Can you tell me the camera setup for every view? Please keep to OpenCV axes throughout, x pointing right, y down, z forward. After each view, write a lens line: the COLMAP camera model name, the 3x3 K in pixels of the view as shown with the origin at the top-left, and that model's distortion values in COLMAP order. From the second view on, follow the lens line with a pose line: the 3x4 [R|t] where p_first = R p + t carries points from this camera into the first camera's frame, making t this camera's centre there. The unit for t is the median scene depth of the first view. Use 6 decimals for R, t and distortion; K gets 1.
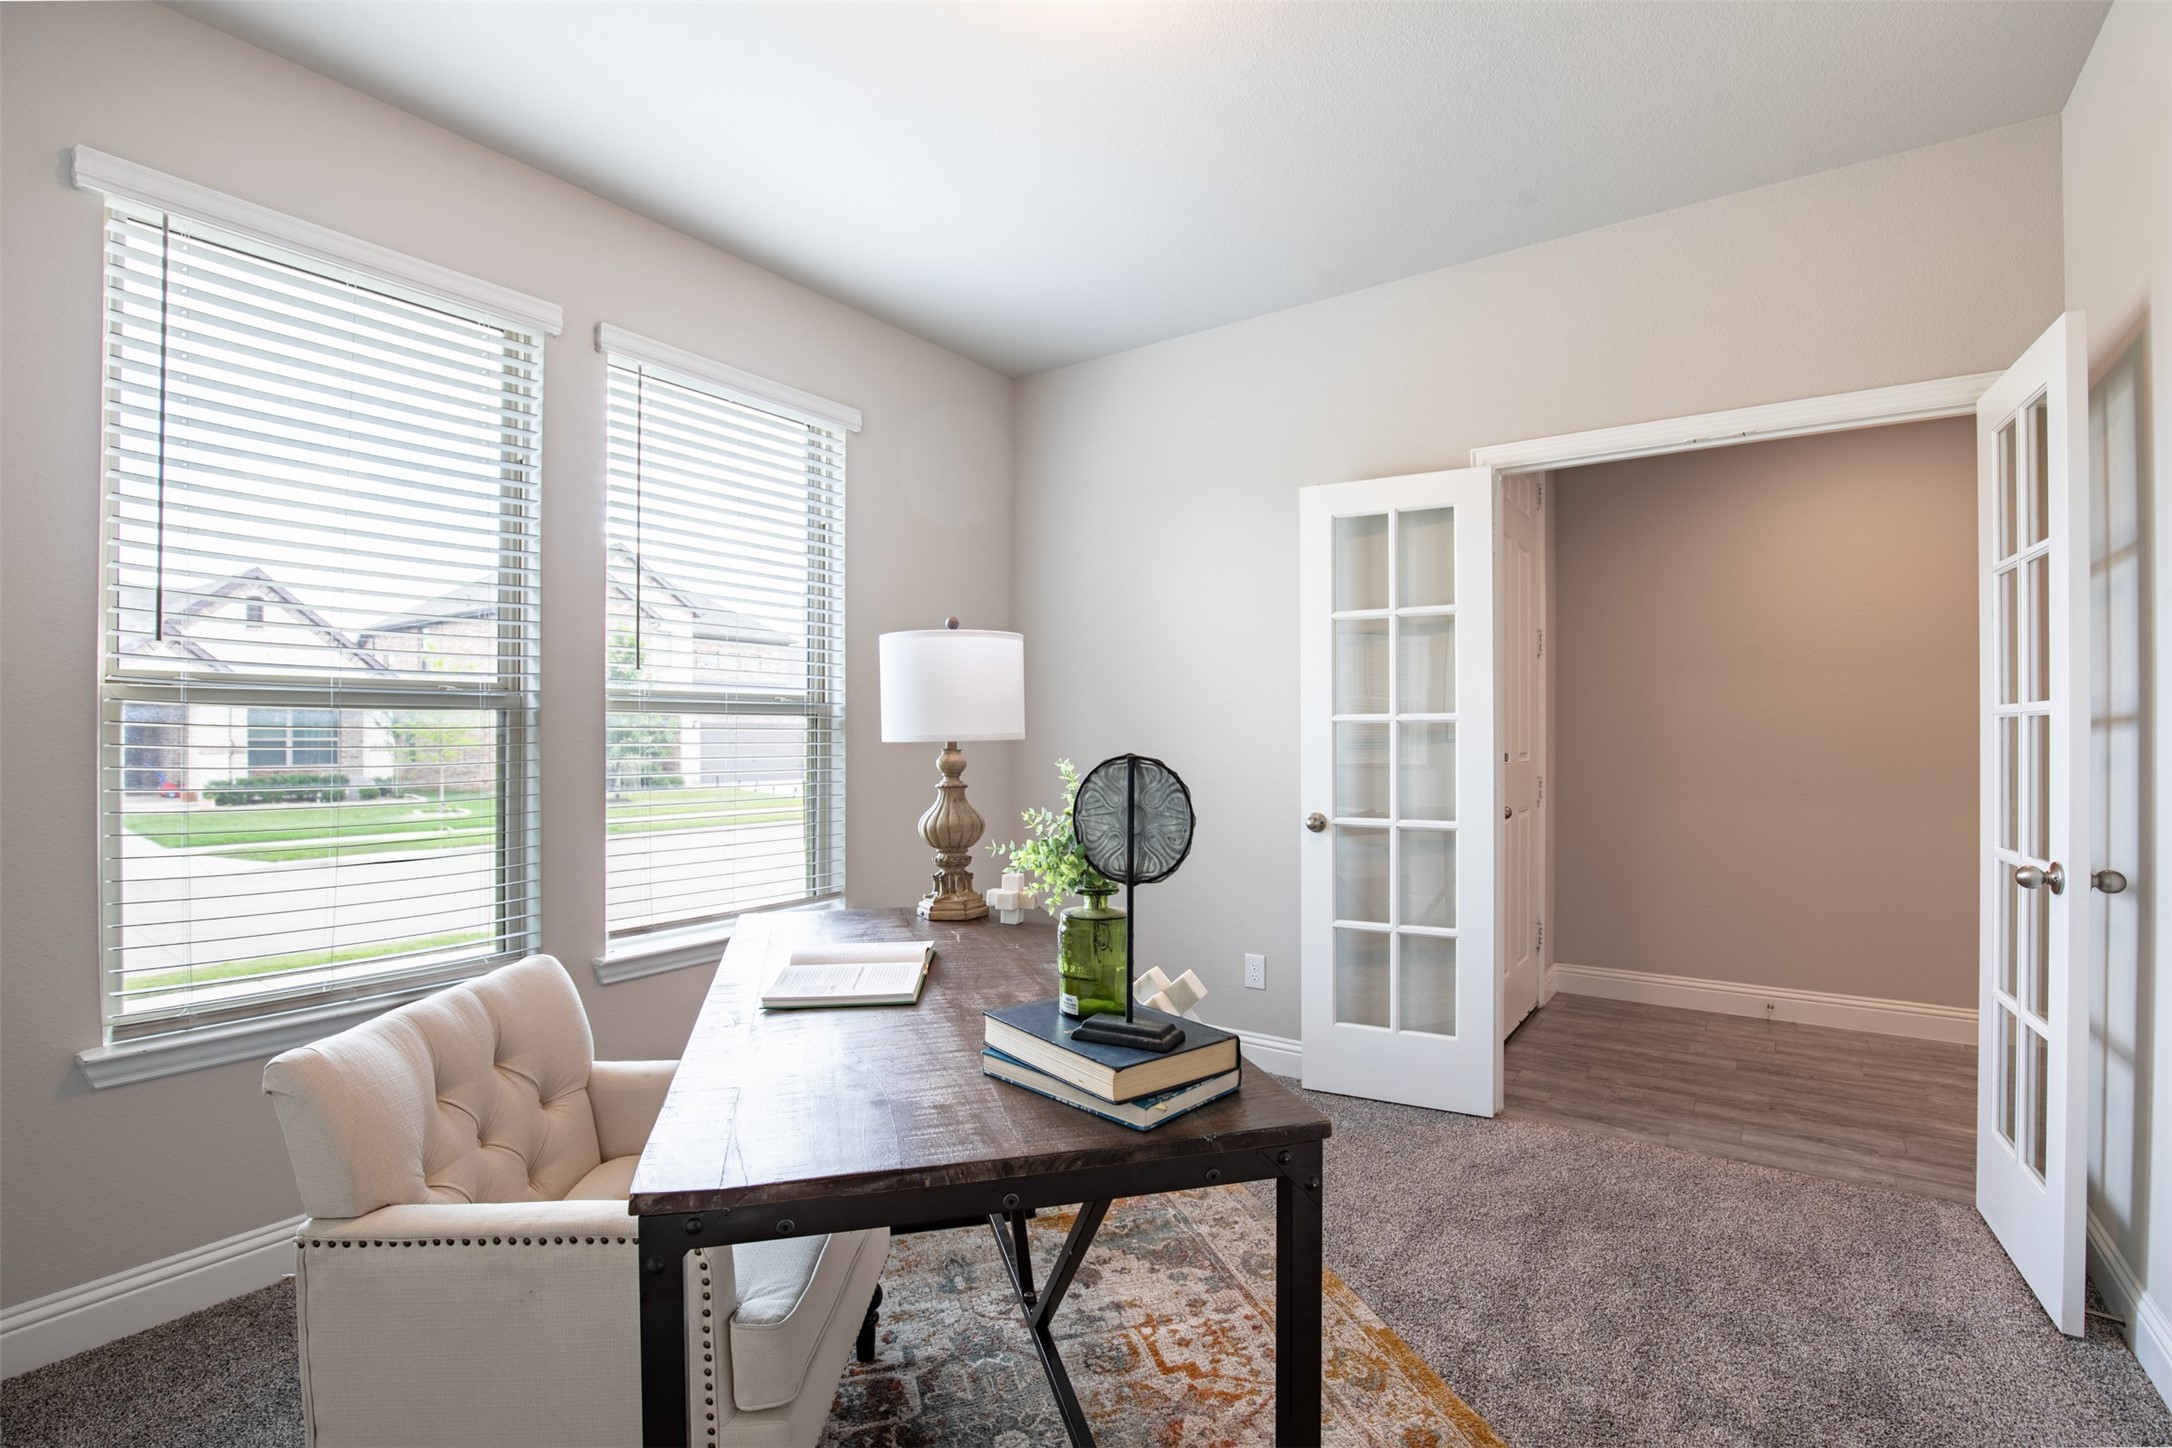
lens RADIAL K [[996.0, 0, 1093.7], [0, 996.0, 733.3], [0, 0, 1]] dist [-0.030057, 0.004582]
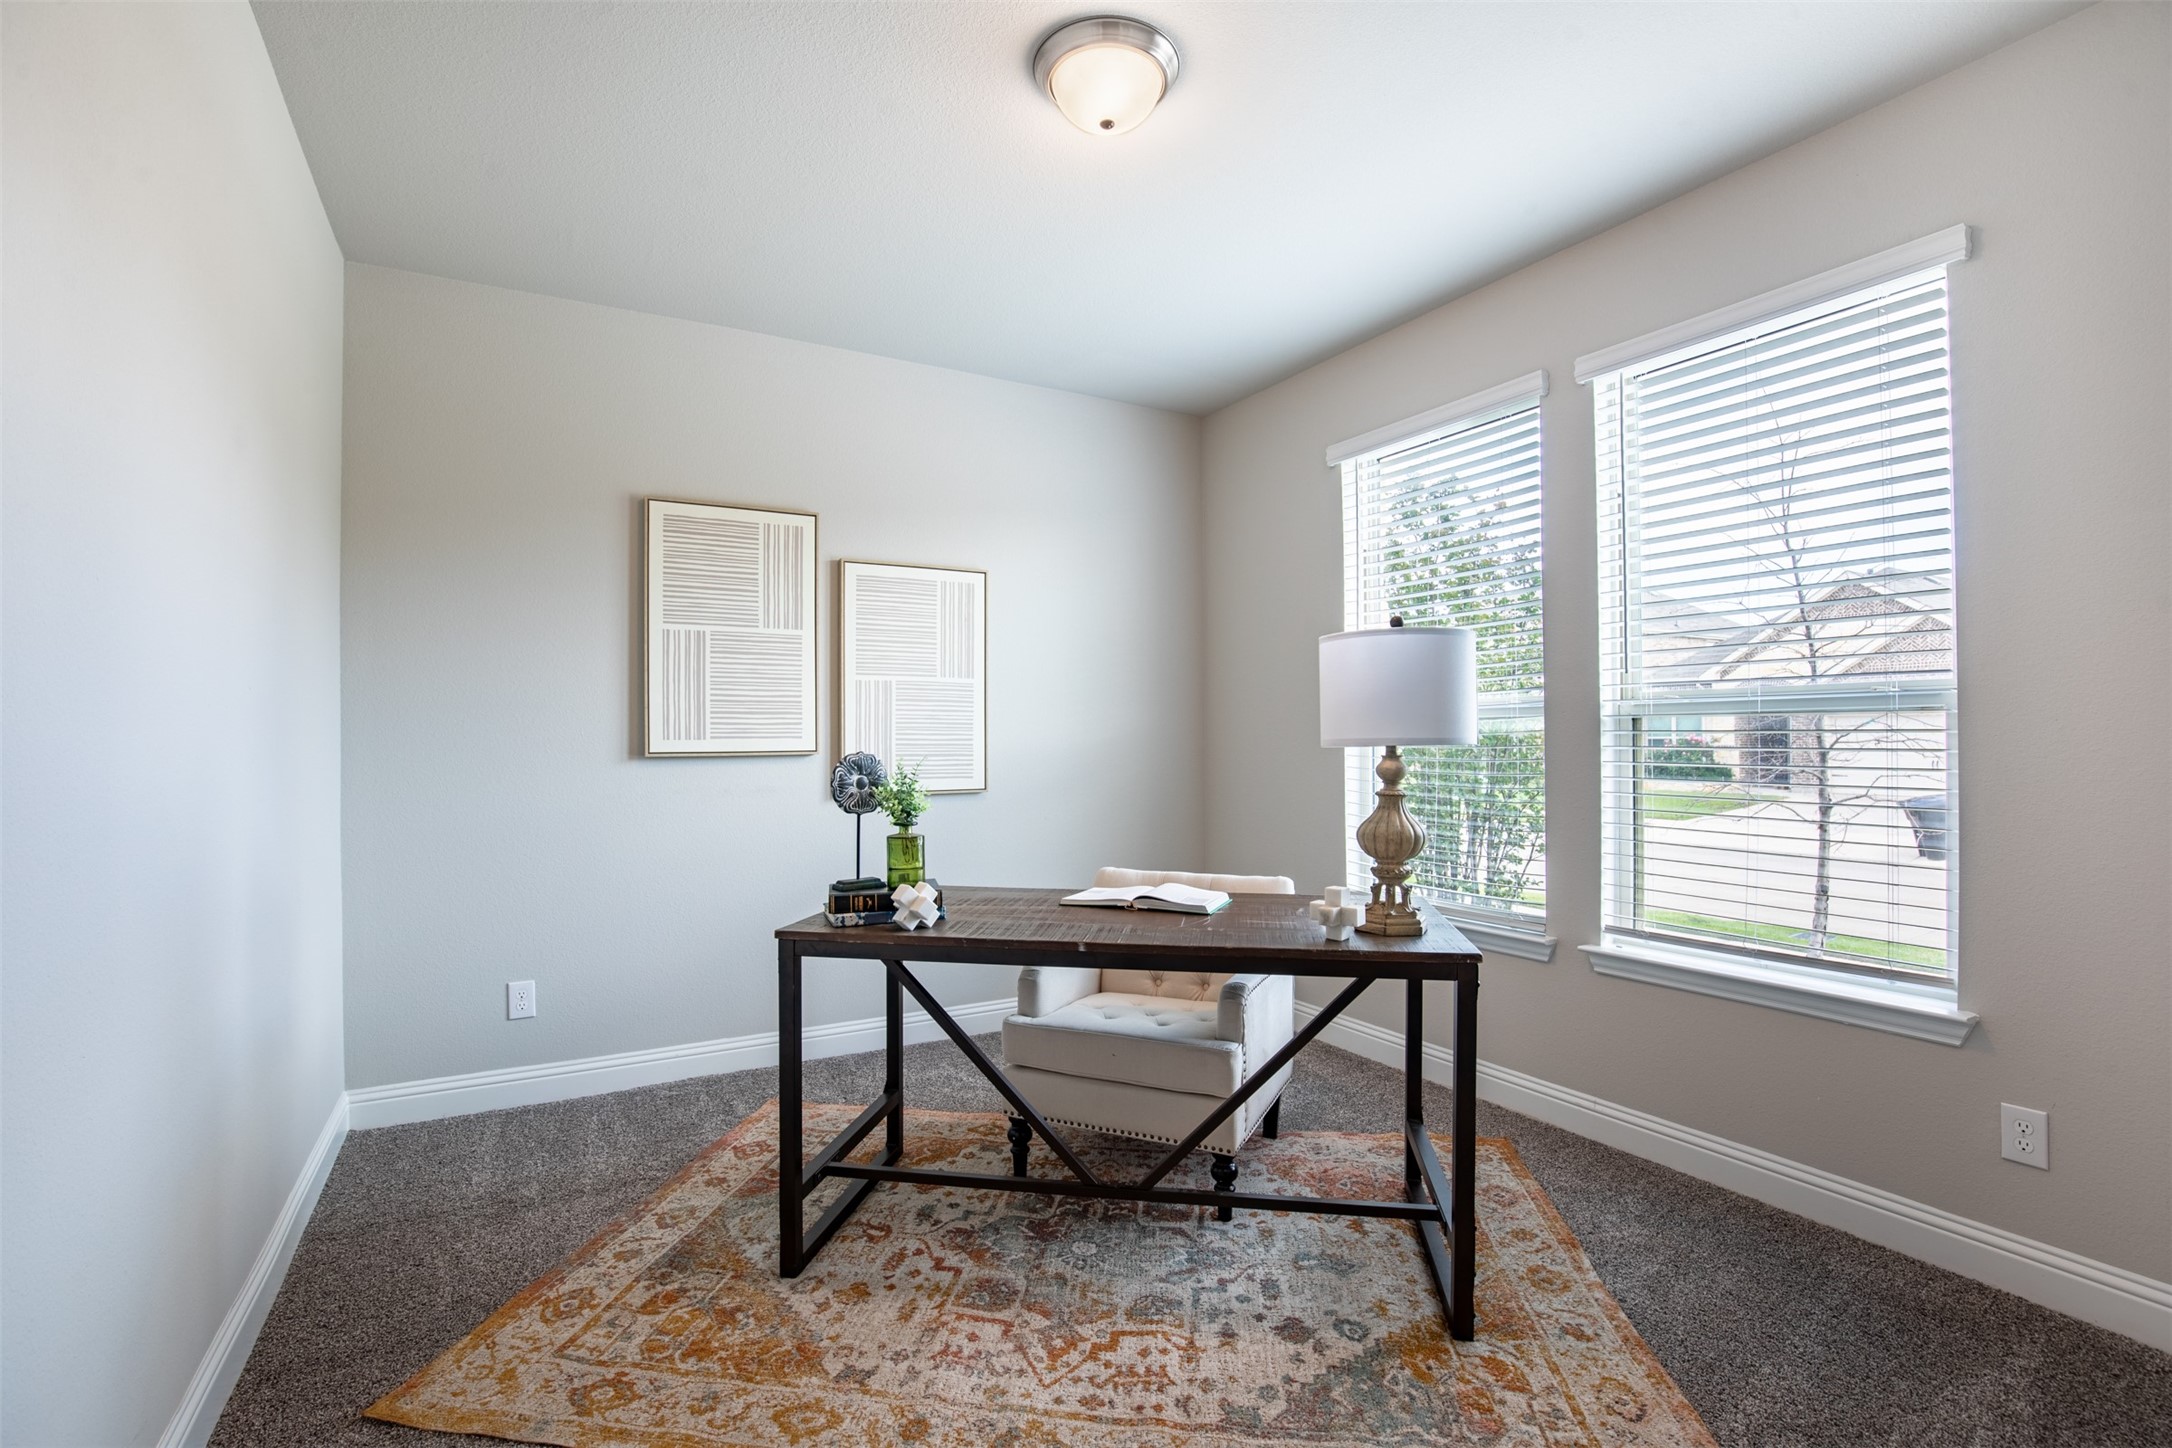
lens RADIAL K [[996.0, 0, 1088.0], [0, 996.0, 733.2], [0, 0, 1]] dist [-0.030057, 0.004582]
pose [[-0.428073, -0.005031, -0.903730, 0.952969], [0.005381, 0.999953, -0.008115, 0.000853], [0.903728, -0.008337, -0.428026, 1.292394]]
